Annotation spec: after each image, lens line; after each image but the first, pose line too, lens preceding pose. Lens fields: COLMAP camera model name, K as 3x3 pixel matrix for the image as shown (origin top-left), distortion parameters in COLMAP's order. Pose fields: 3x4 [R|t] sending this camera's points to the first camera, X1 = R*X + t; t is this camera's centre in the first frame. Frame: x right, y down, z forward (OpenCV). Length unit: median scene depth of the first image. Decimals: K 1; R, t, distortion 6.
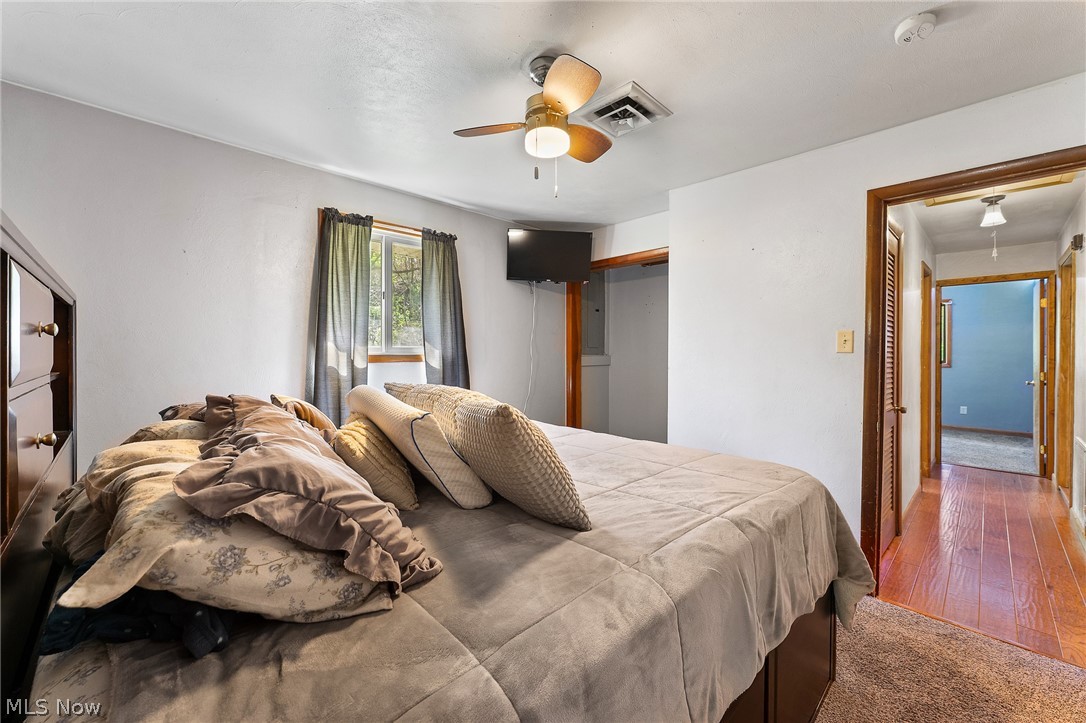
lens RADIAL K [[434.9, 0, 546.7], [0, 434.9, 352.3], [0, 0, 1]] dist [-0.000852, -0.000084]
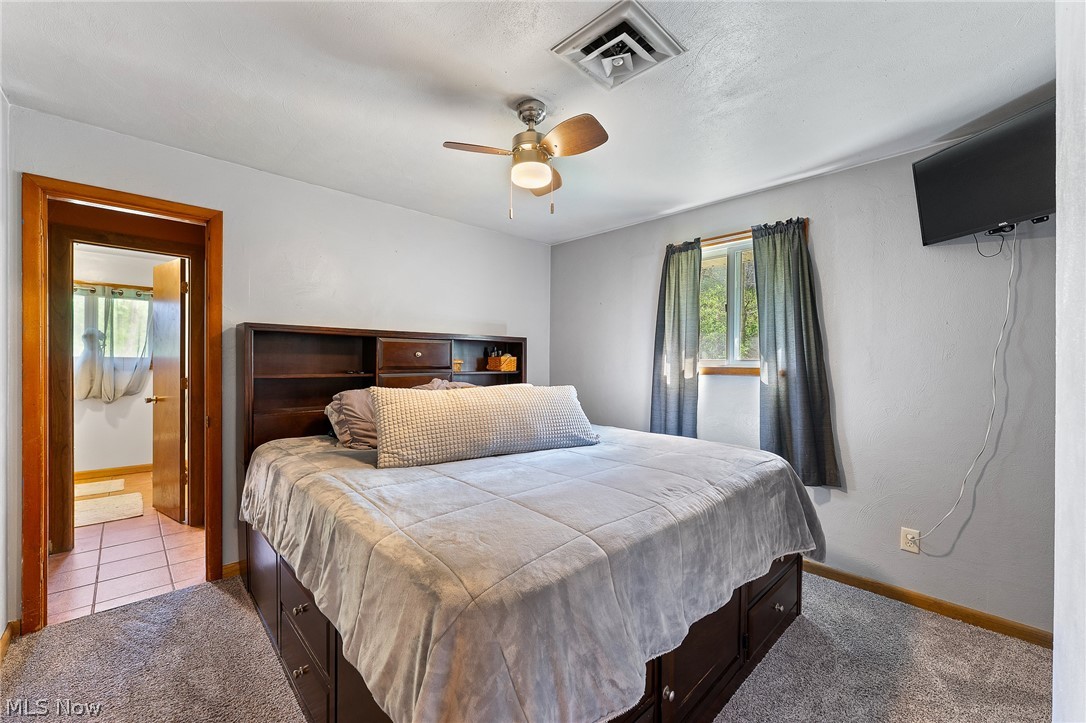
lens RADIAL K [[433.0, 0, 543.0], [0, 433.0, 361.5], [0, 0, 1]] dist [-0.002272, -0.000073]
pose [[-0.007752, -0.002157, -0.999968, 0.645708], [-0.007597, 0.999969, -0.002098, -0.003044], [0.999941, 0.007580, -0.007768, 0.608123]]
